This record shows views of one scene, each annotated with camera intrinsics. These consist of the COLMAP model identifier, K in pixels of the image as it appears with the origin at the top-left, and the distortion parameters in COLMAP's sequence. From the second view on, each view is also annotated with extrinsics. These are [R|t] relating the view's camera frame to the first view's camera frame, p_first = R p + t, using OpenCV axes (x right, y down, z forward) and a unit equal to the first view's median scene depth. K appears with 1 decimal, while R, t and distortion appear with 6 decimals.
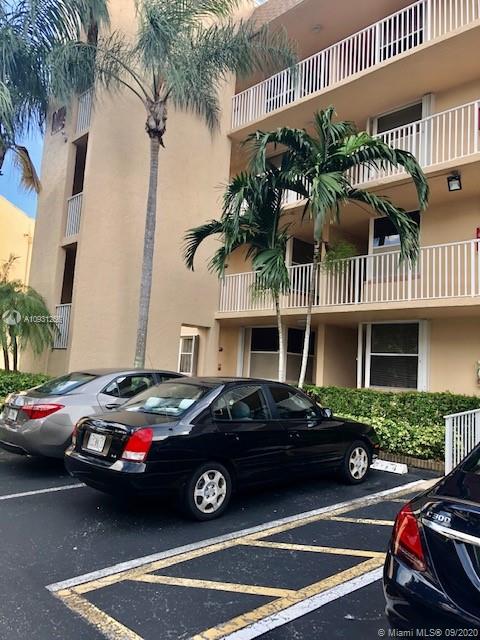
lens RADIAL K [[515.7, 0, 239.4], [0, 515.7, 319.4], [0, 0, 1]] dist [0.019707, -0.019930]
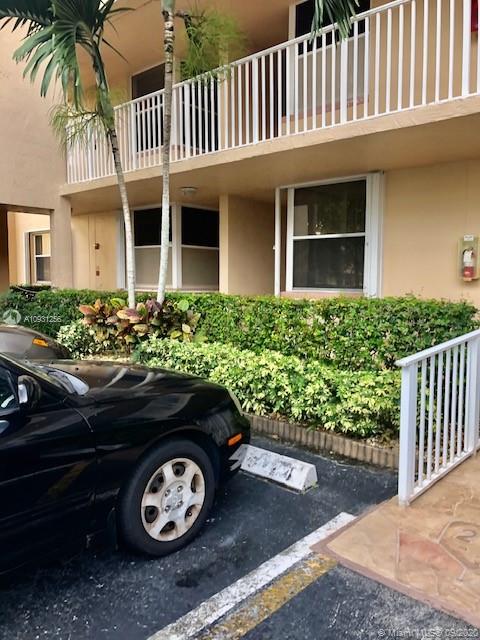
lens RADIAL K [[515.7, 0, 240.7], [0, 515.7, 320.9], [0, 0, 1]] dist [0.019707, -0.019930]
pose [[0.997020, -0.052006, 0.056978, 0.220369], [0.040443, 0.981335, 0.188006, 0.067601], [-0.065692, -0.185141, 0.980514, 0.542240]]
